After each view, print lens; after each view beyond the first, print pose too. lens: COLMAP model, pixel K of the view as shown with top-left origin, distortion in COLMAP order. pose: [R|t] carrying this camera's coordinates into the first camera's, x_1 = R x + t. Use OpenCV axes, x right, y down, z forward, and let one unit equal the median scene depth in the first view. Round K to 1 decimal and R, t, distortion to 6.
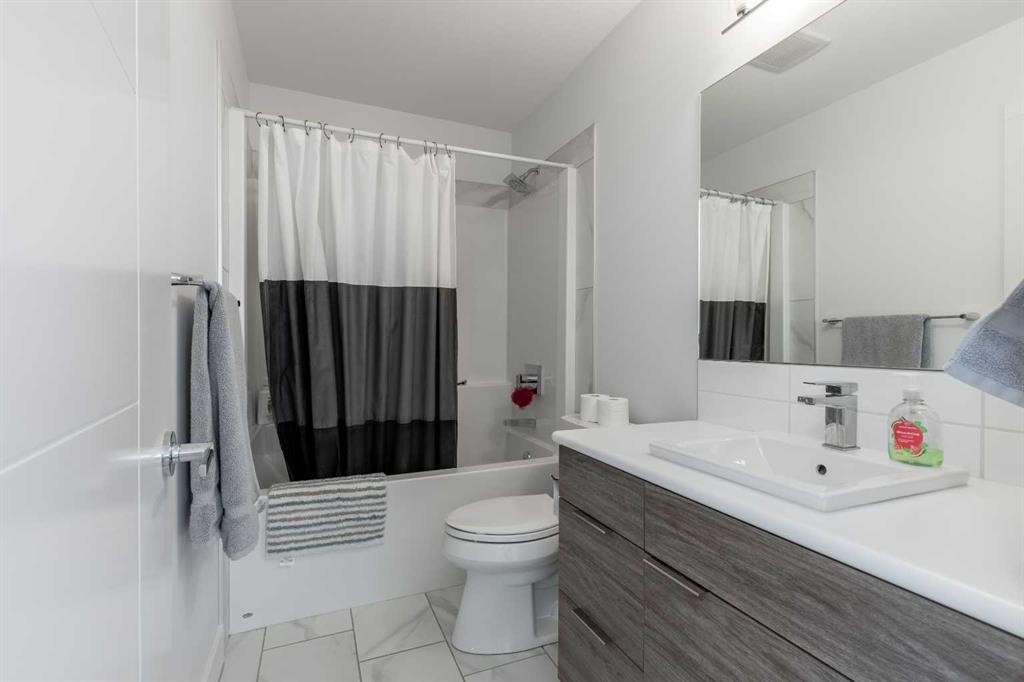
lens RADIAL K [[461.8, 0, 514.9], [0, 461.8, 344.5], [0, 0, 1]] dist [0.008138, -0.001175]
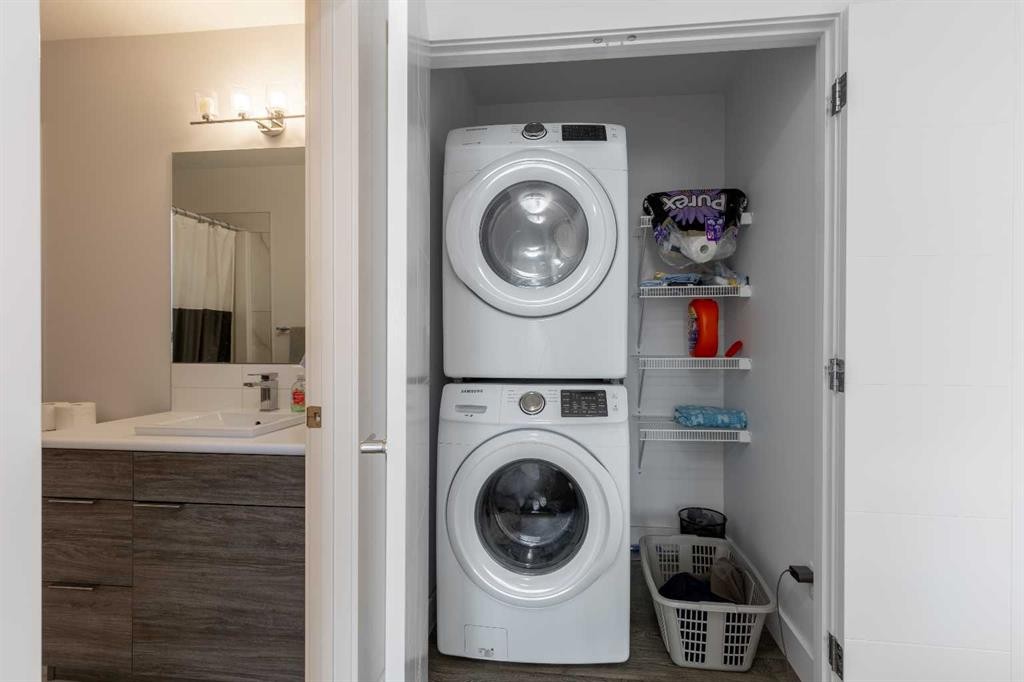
lens RADIAL K [[461.8, 0, 510.4], [0, 461.8, 340.3], [0, 0, 1]] dist [0.008138, -0.001175]
pose [[0.516208, -0.001435, 0.856462, -0.226243], [0.007215, 0.999970, -0.002673, -0.020894], [-0.856433, 0.007560, 0.516204, -0.480316]]
